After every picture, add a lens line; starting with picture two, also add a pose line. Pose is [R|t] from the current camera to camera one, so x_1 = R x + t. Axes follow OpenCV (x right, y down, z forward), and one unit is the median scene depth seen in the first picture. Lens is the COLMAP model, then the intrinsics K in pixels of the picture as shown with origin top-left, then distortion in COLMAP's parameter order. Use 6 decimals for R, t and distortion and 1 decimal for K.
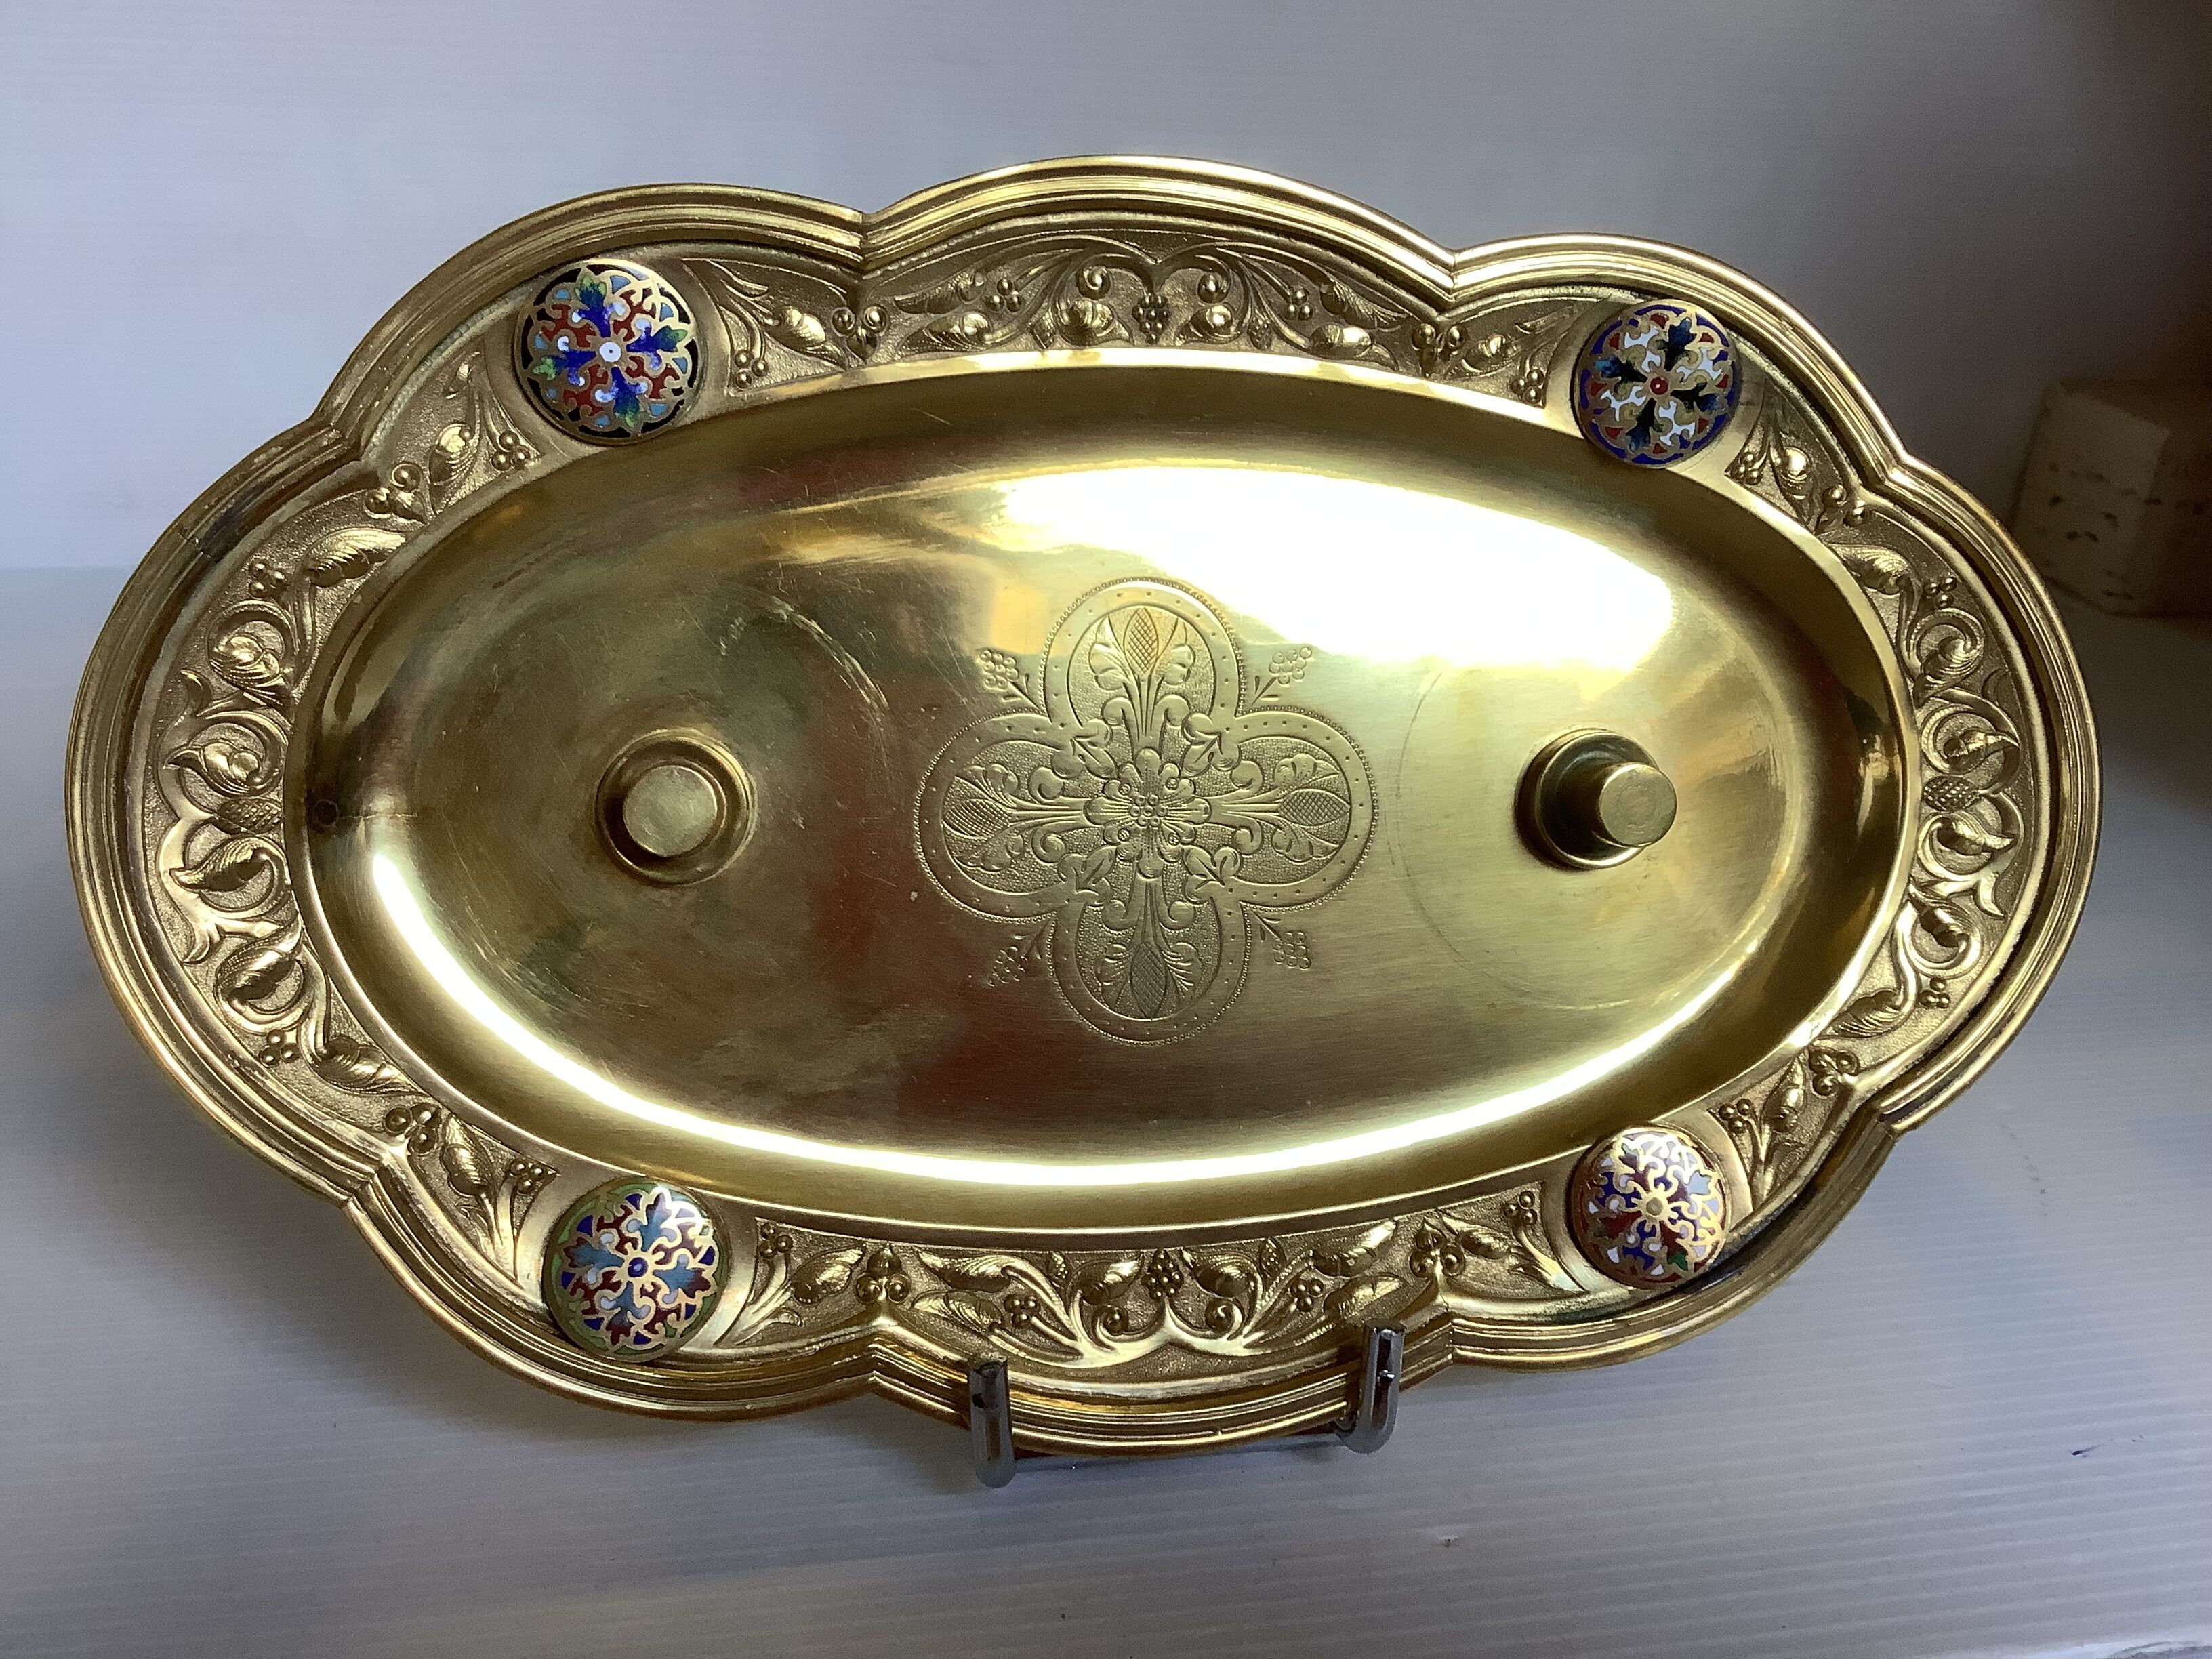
lens RADIAL K [[2041.4, 0, 1112.4], [0, 2041.4, 801.5], [0, 0, 1]] dist [0.117951, -0.336836]
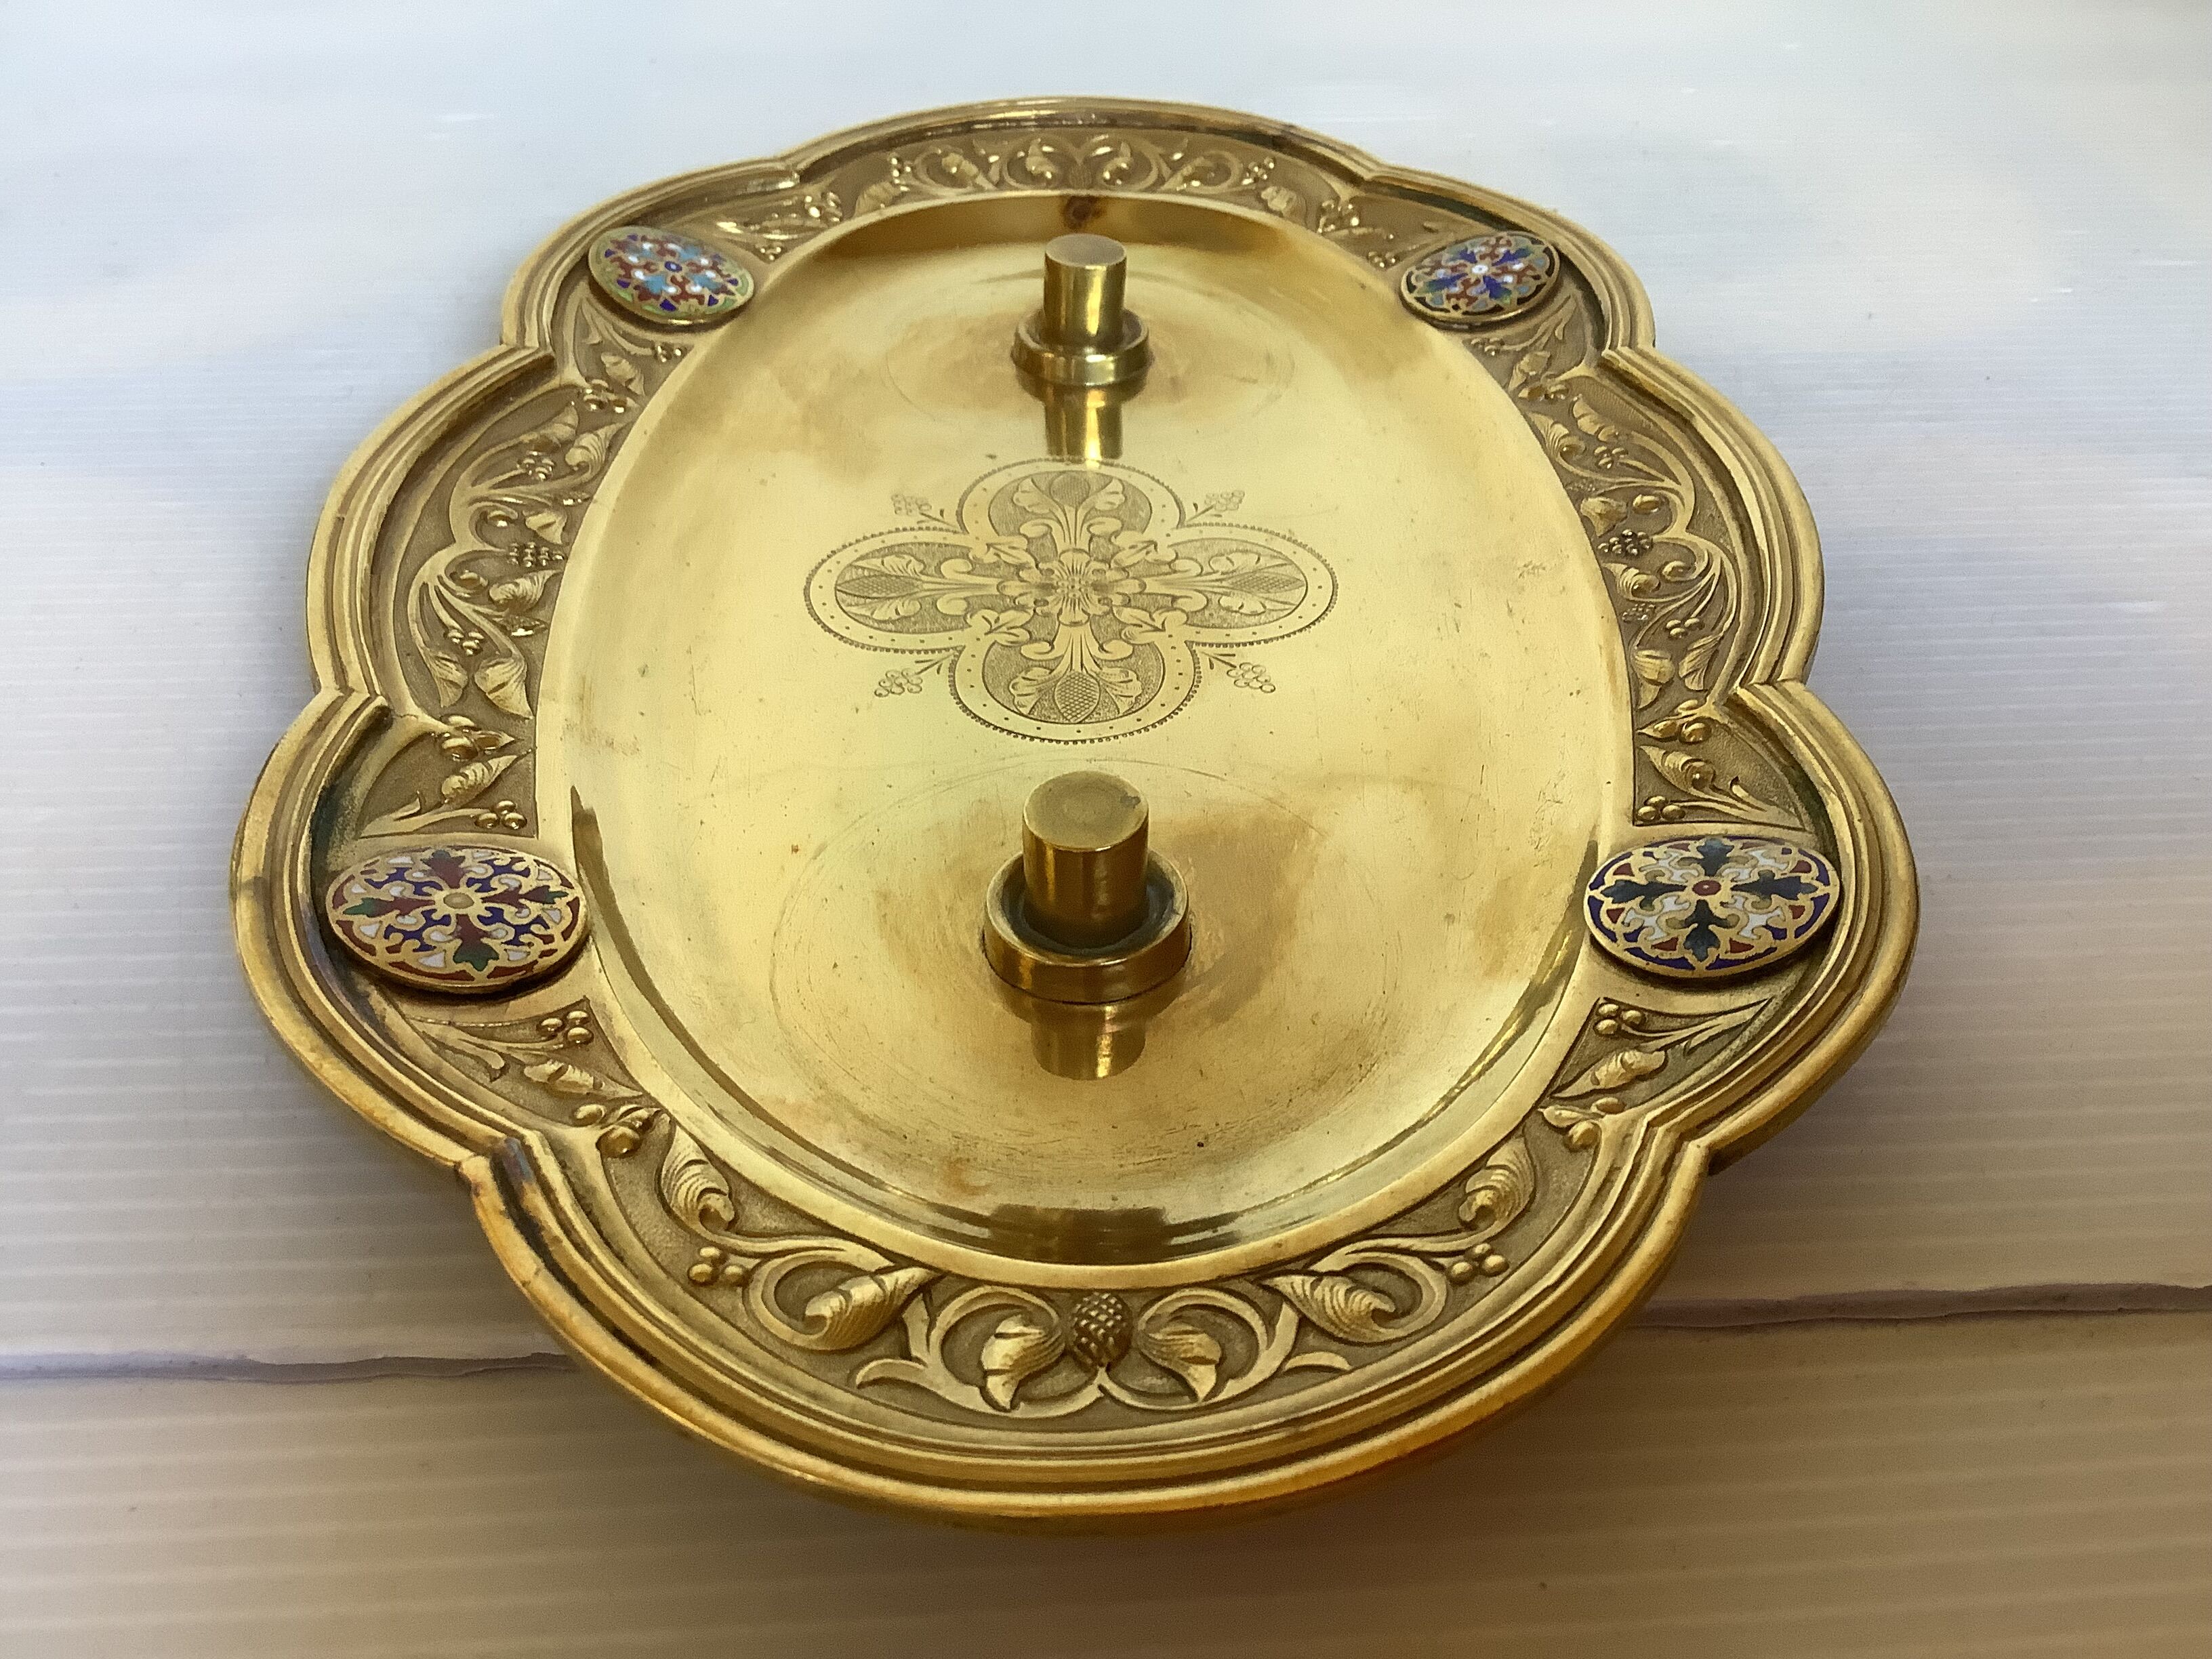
lens RADIAL K [[2032.6, 0, 1106.0], [0, 2032.6, 829.5], [0, 0, 1]] dist [0.075026, -0.006183]
pose [[0.015088, 0.480441, -0.876897, 0.908463], [-0.997452, -0.053926, -0.046708, 0.028511], [-0.069728, 0.875367, 0.478403, 0.731916]]
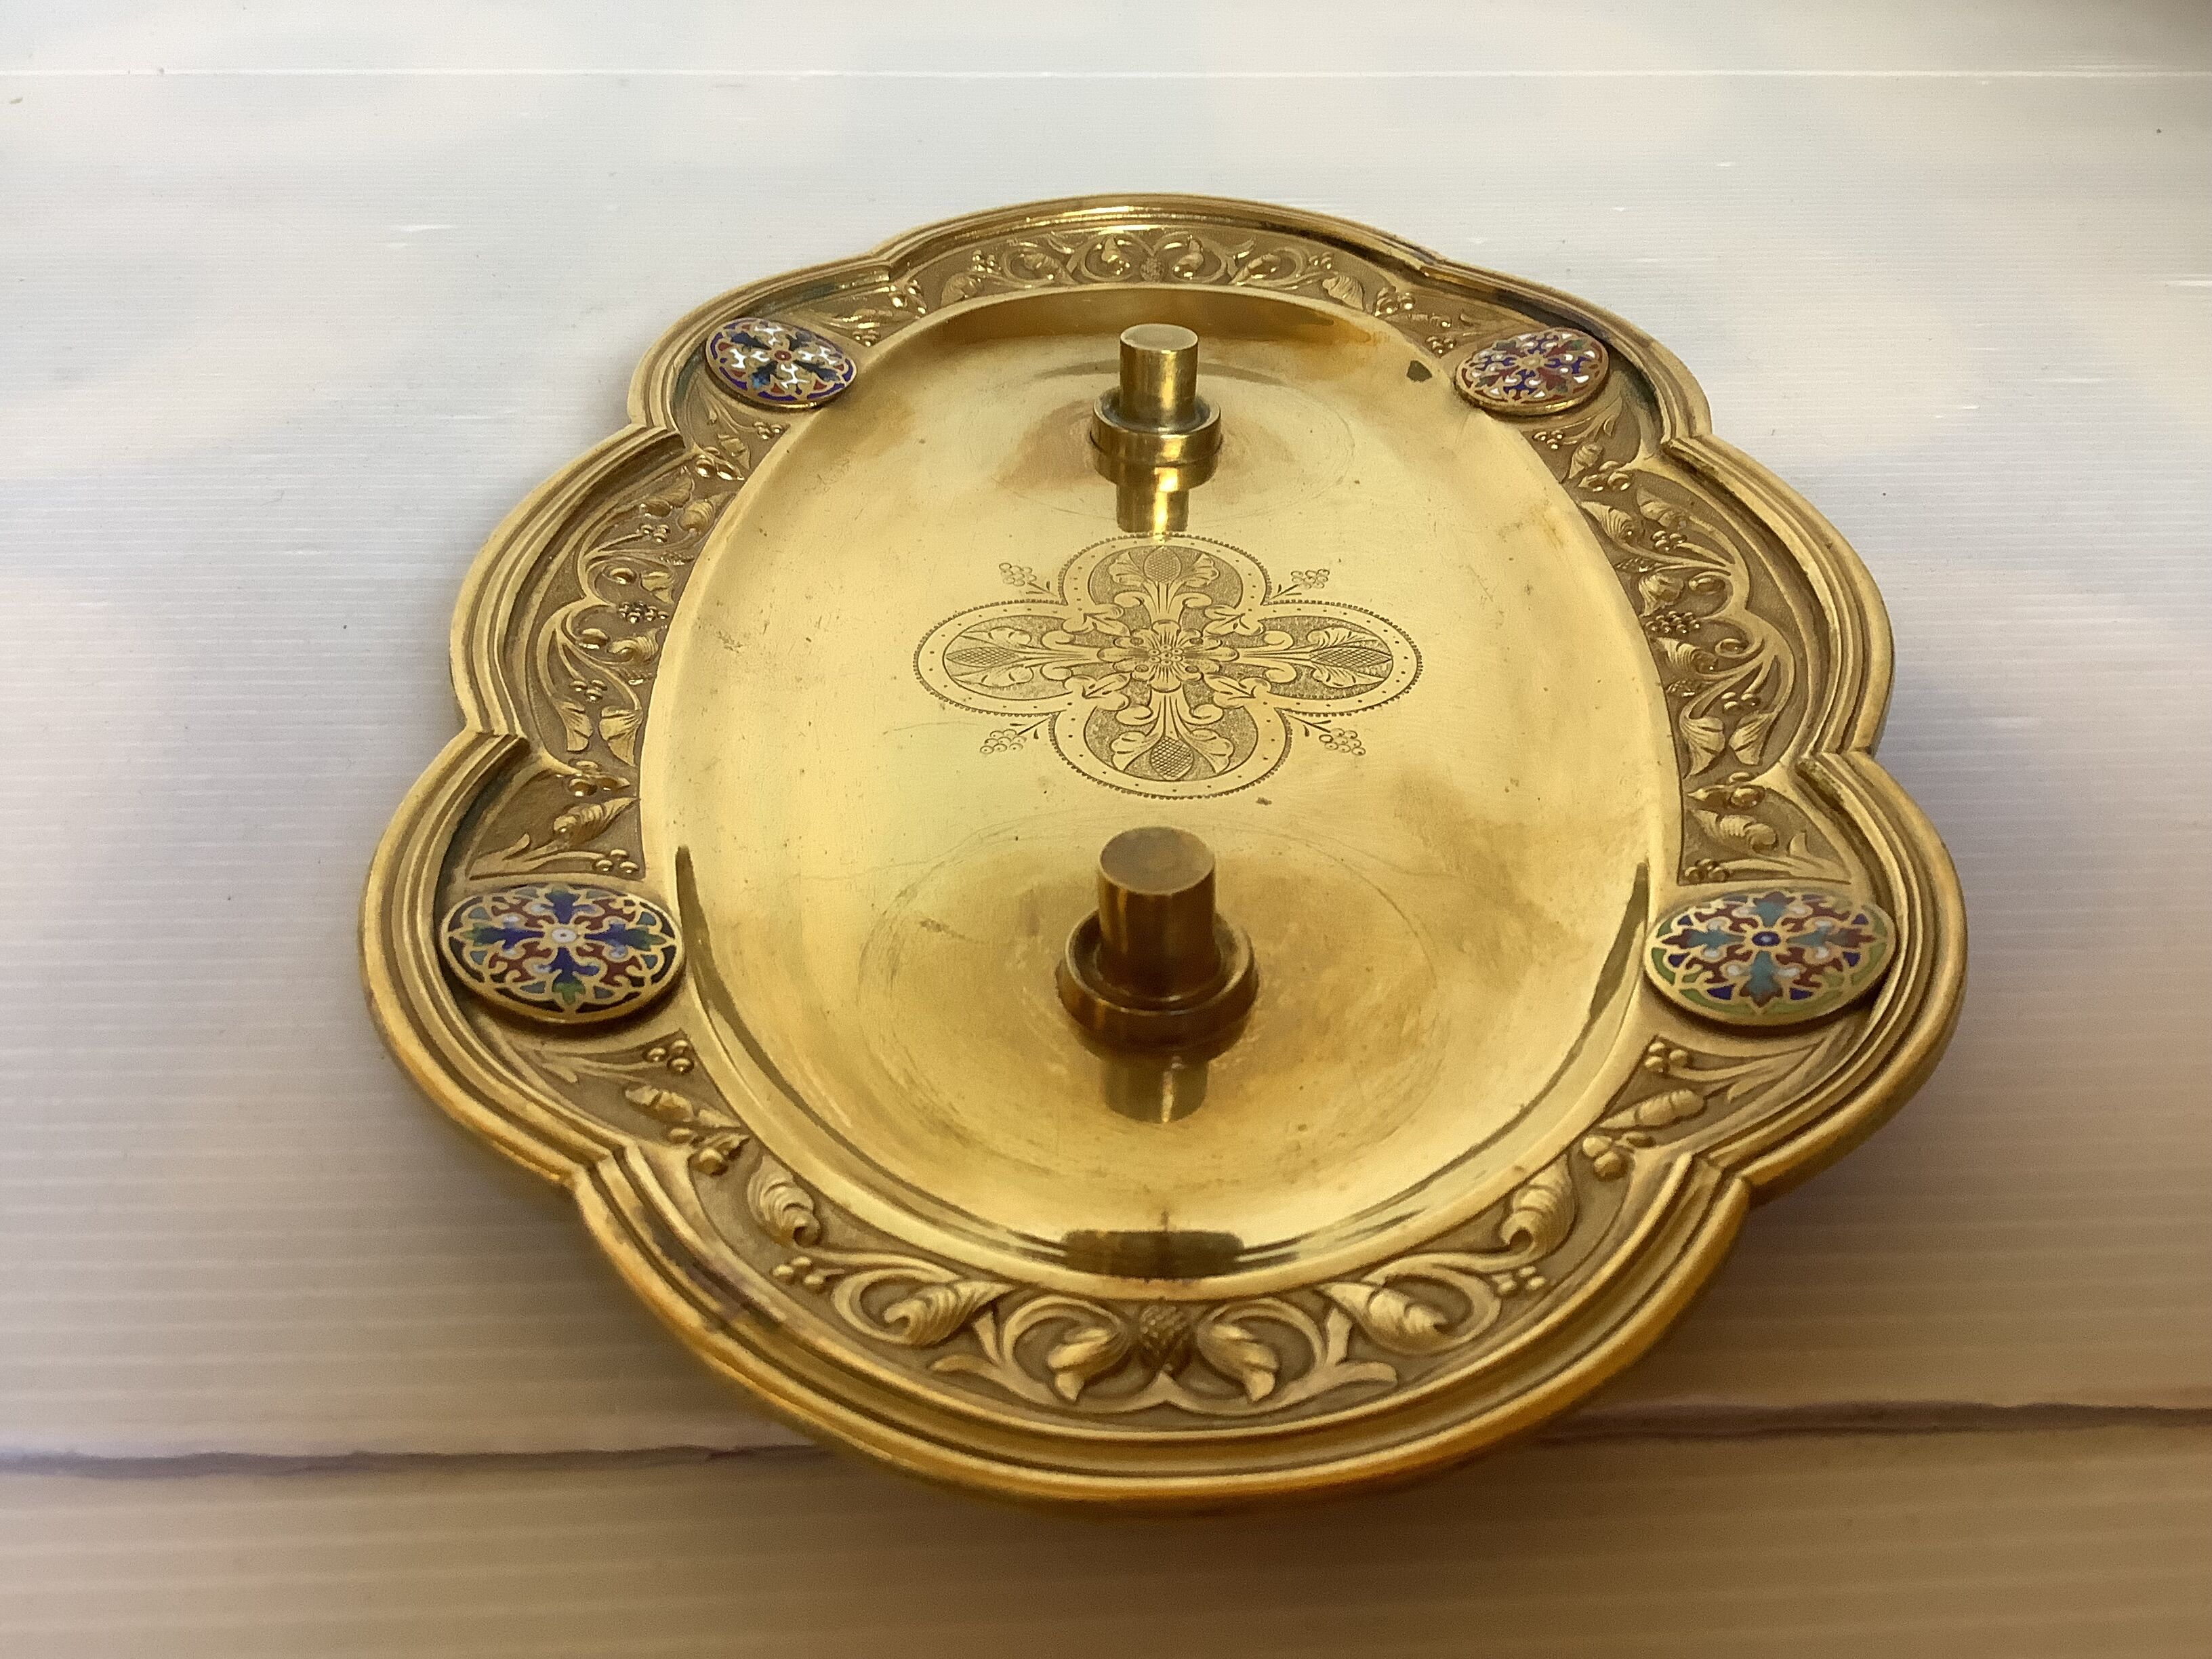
lens RADIAL K [[2041.4, 0, 1112.4], [0, 2041.4, 801.5], [0, 0, 1]] dist [0.117951, -0.336836]
pose [[0.015790, -0.708823, 0.705210, -0.742590], [0.998179, -0.029893, -0.052396, 0.029502], [0.058221, 0.704753, 0.707060, 0.426239]]
